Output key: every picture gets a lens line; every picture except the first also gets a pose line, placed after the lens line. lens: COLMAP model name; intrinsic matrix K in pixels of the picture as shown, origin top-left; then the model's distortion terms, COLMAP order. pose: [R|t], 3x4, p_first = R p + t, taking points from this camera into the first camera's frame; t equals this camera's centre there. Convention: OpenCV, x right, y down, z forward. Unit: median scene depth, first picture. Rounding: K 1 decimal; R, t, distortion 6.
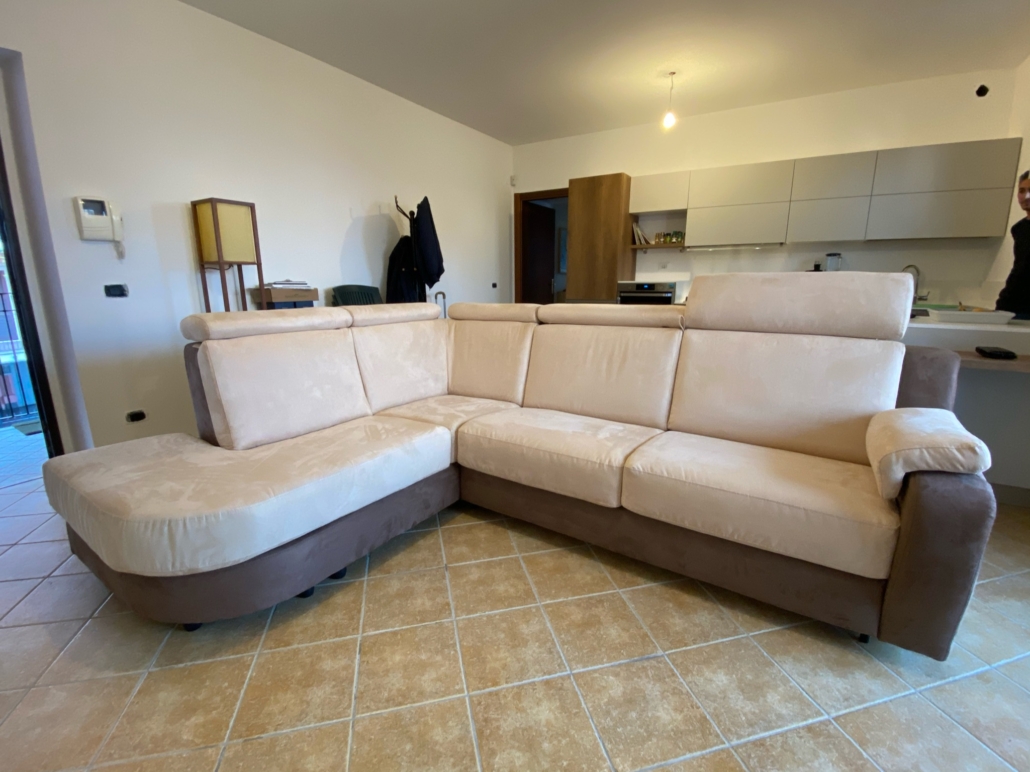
lens RADIAL K [[479.9, 0, 515.0], [0, 479.9, 386.0], [0, 0, 1]] dist [0.028493, -0.024867]
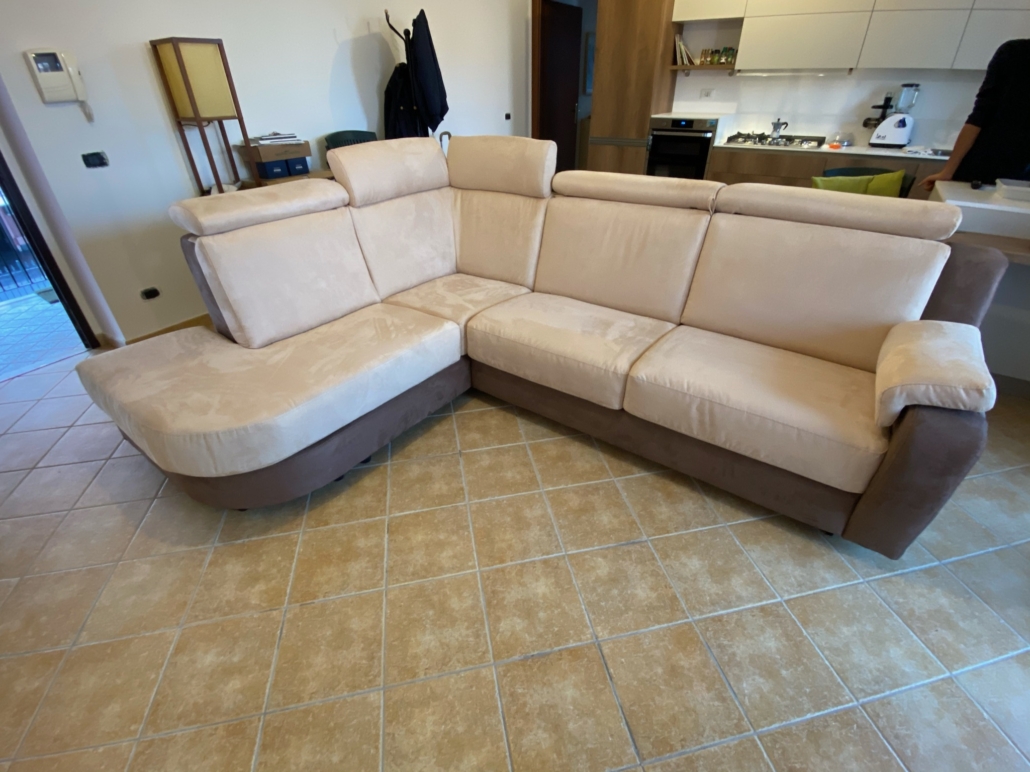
lens RADIAL K [[477.3, 0, 515.0], [0, 477.3, 386.0], [0, 0, 1]] dist [0.041935, -0.038249]
pose [[0.999230, 0.012339, -0.037253, 0.026461], [0.001335, 0.938054, 0.346485, -0.175555], [0.039221, -0.346268, 0.937315, 0.034290]]
